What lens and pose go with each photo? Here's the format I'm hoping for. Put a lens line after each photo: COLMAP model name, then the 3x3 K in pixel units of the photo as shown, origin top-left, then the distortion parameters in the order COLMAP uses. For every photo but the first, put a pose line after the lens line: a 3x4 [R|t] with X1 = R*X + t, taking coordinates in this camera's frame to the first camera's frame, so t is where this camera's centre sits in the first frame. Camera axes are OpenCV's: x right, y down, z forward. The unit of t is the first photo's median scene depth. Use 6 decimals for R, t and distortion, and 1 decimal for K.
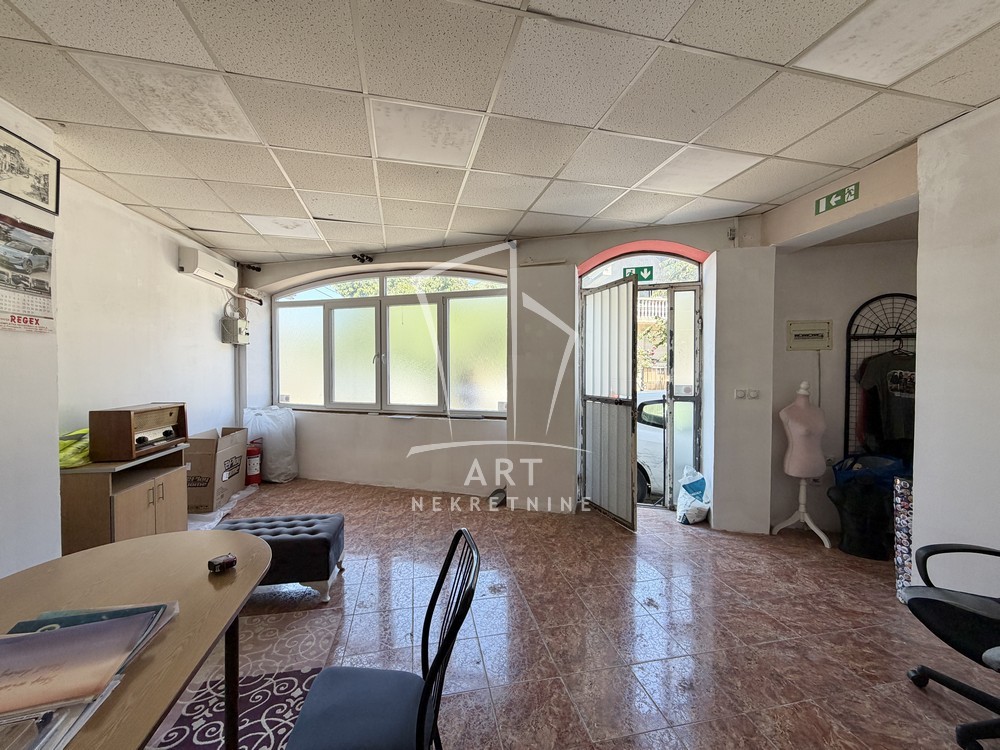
lens RADIAL K [[398.5, 0, 496.2], [0, 398.5, 376.9], [0, 0, 1]] dist [-0.000939, 0.000101]
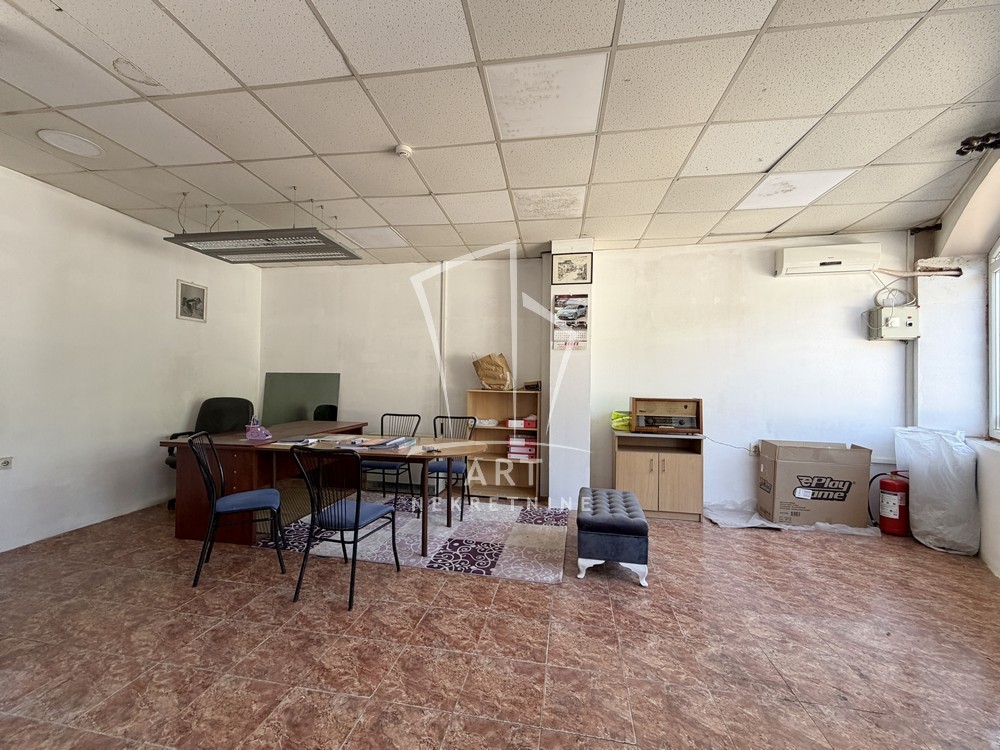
lens RADIAL K [[398.5, 0, 496.2], [0, 398.5, 376.9], [0, 0, 1]] dist [-0.000939, 0.000101]
pose [[-0.376516, -0.019514, -0.926205, 0.571879], [-0.037722, 0.999272, -0.005719, 0.034804], [0.925642, 0.032785, -0.376978, 1.020889]]
